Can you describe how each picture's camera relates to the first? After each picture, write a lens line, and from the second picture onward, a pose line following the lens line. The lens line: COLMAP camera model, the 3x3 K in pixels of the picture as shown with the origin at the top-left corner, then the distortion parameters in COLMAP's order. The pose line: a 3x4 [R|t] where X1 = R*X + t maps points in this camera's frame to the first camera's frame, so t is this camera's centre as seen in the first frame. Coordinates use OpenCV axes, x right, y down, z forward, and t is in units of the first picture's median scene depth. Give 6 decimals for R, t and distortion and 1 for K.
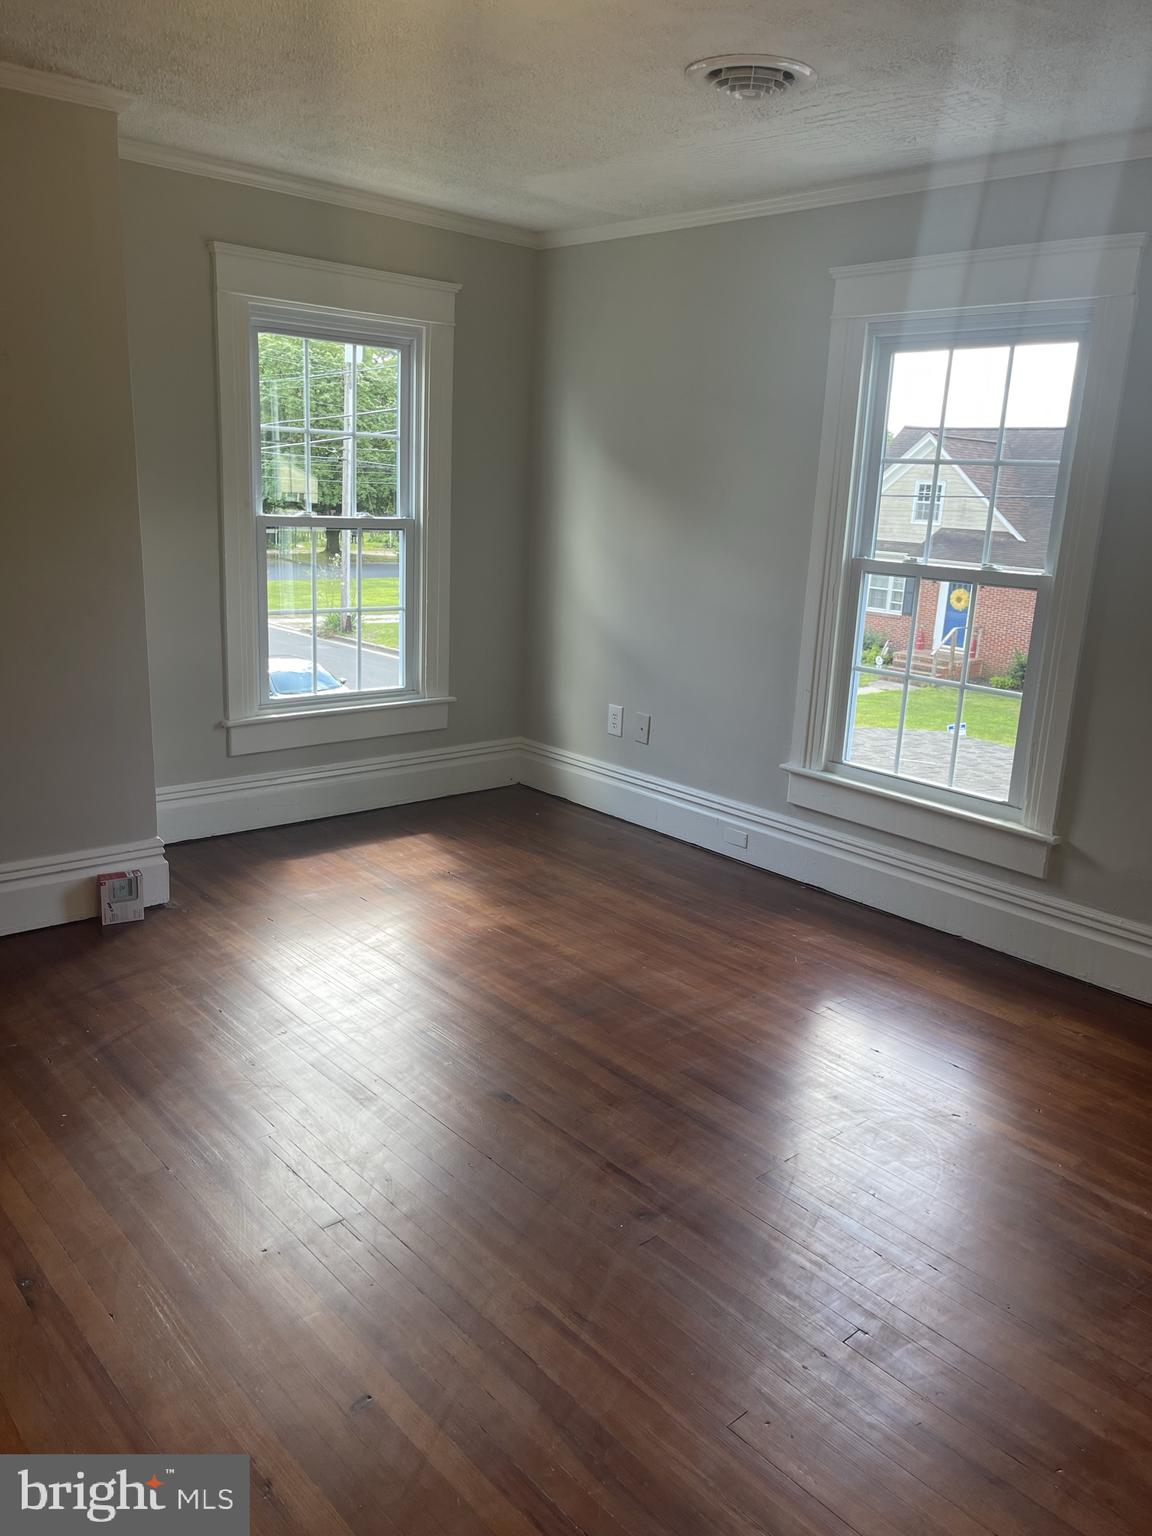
lens RADIAL K [[1176.8, 0, 570.1], [0, 1176.8, 763.3], [0, 0, 1]] dist [0.070163, -0.087786]
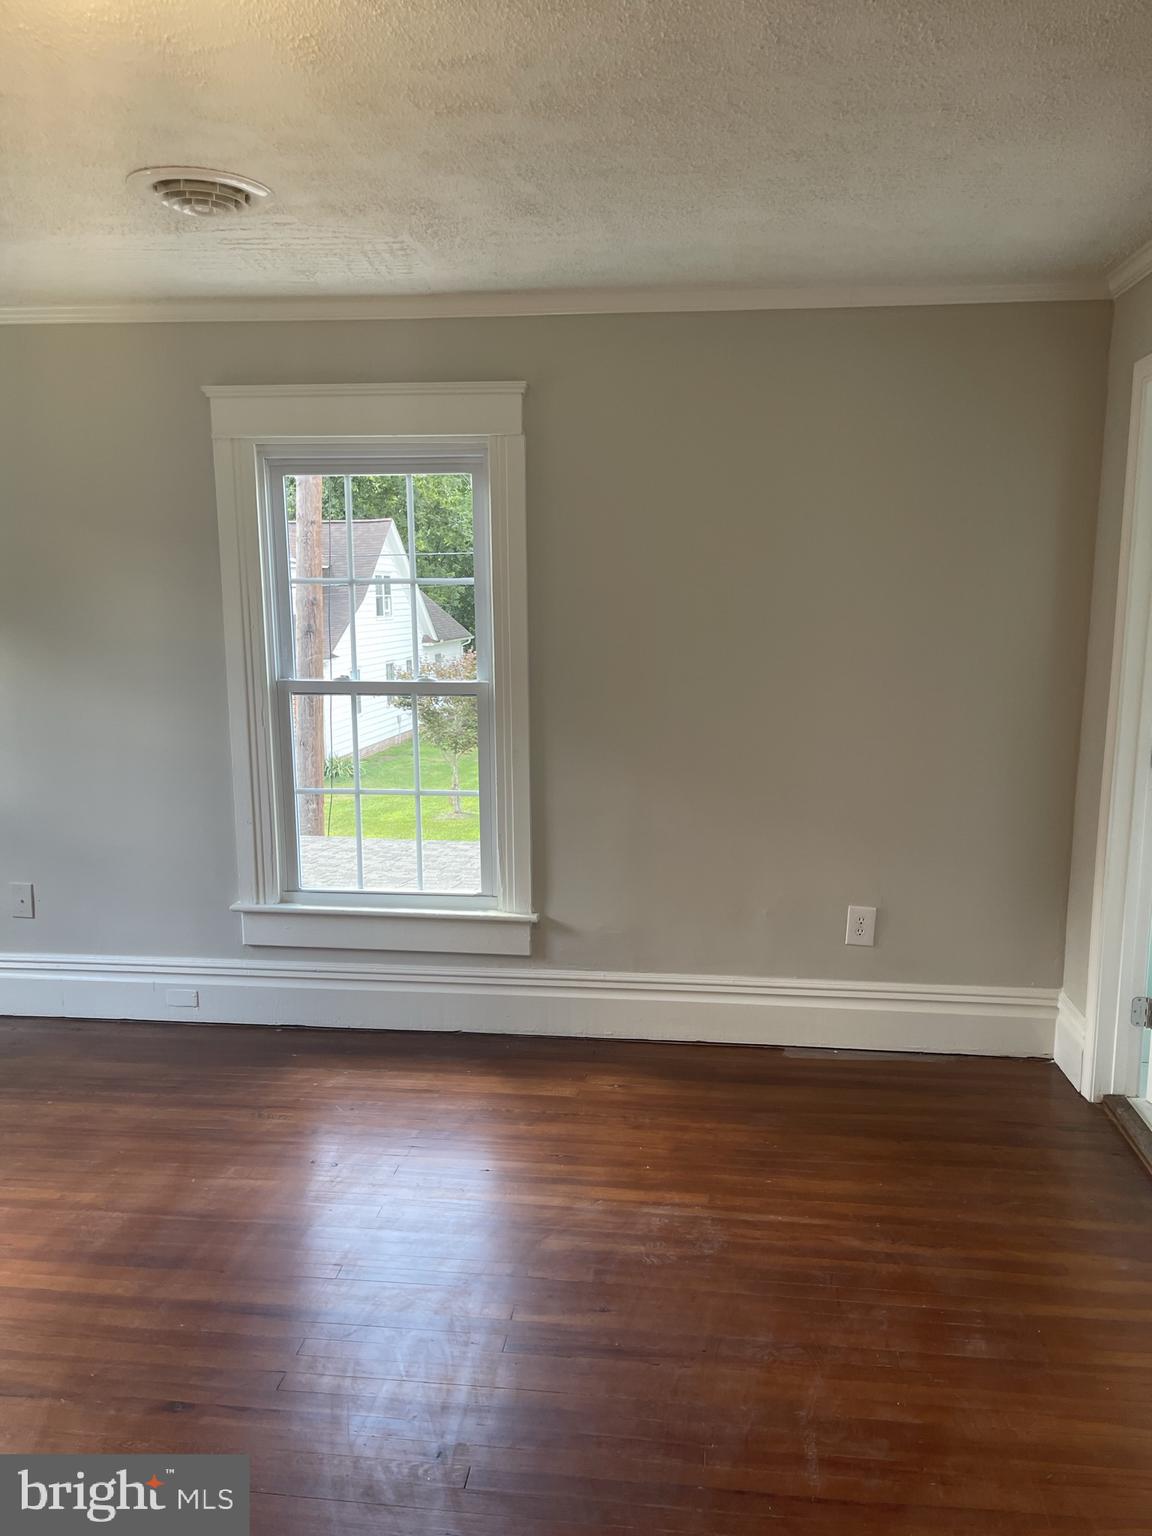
lens RADIAL K [[1176.8, 0, 570.1], [0, 1176.8, 763.3], [0, 0, 1]] dist [0.070163, -0.087786]
pose [[0.739750, -0.153263, 0.655195, -0.239313], [0.194352, 0.980881, 0.010014, -0.074134], [-0.644203, 0.119931, 0.755393, 0.132426]]
